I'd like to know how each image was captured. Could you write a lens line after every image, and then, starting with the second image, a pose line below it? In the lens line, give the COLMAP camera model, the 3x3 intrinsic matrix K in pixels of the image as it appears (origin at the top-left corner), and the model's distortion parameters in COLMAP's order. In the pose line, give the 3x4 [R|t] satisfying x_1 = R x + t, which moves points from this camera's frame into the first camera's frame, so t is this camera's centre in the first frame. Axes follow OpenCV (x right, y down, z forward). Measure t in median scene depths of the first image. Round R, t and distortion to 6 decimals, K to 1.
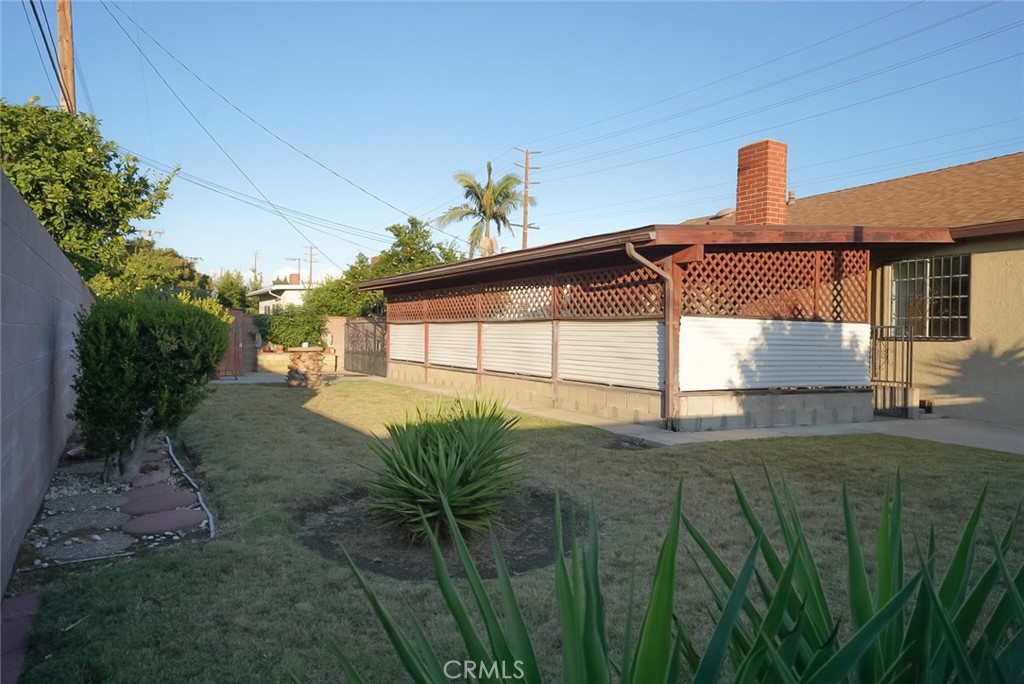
lens RADIAL K [[710.7, 0, 511.0], [0, 710.7, 342.2], [0, 0, 1]] dist [-0.004036, -0.016460]
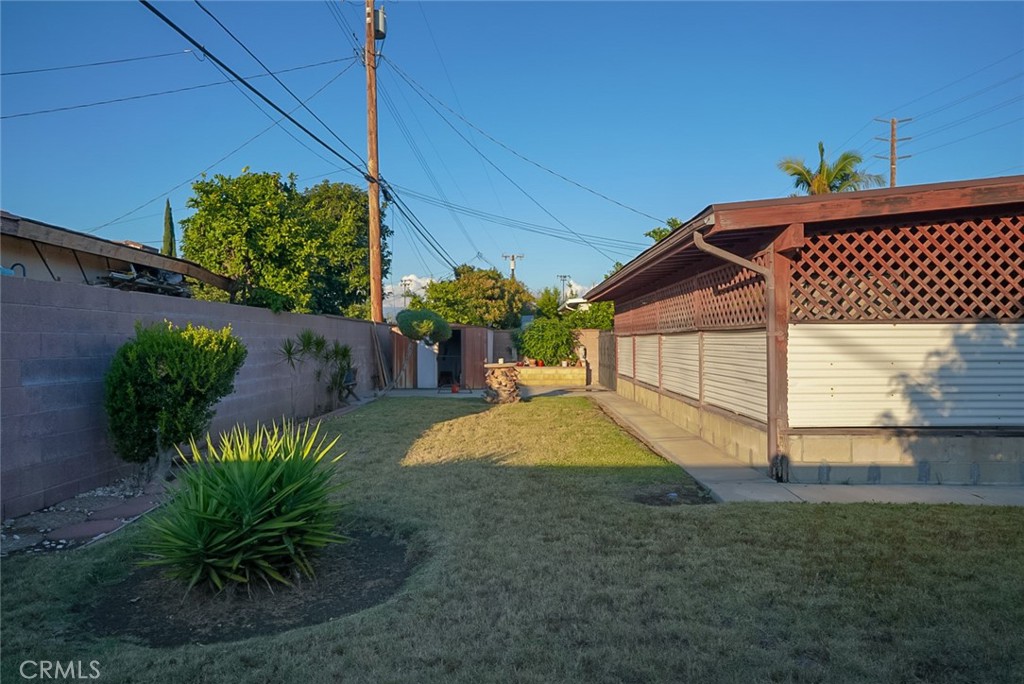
lens RADIAL K [[710.7, 0, 510.3], [0, 710.7, 342.0], [0, 0, 1]] dist [-0.004036, -0.016460]
pose [[0.836732, -0.020590, -0.547226, 0.372882], [0.015432, 0.999783, -0.014022, -0.011824], [0.547395, 0.003288, 0.836868, 0.216493]]
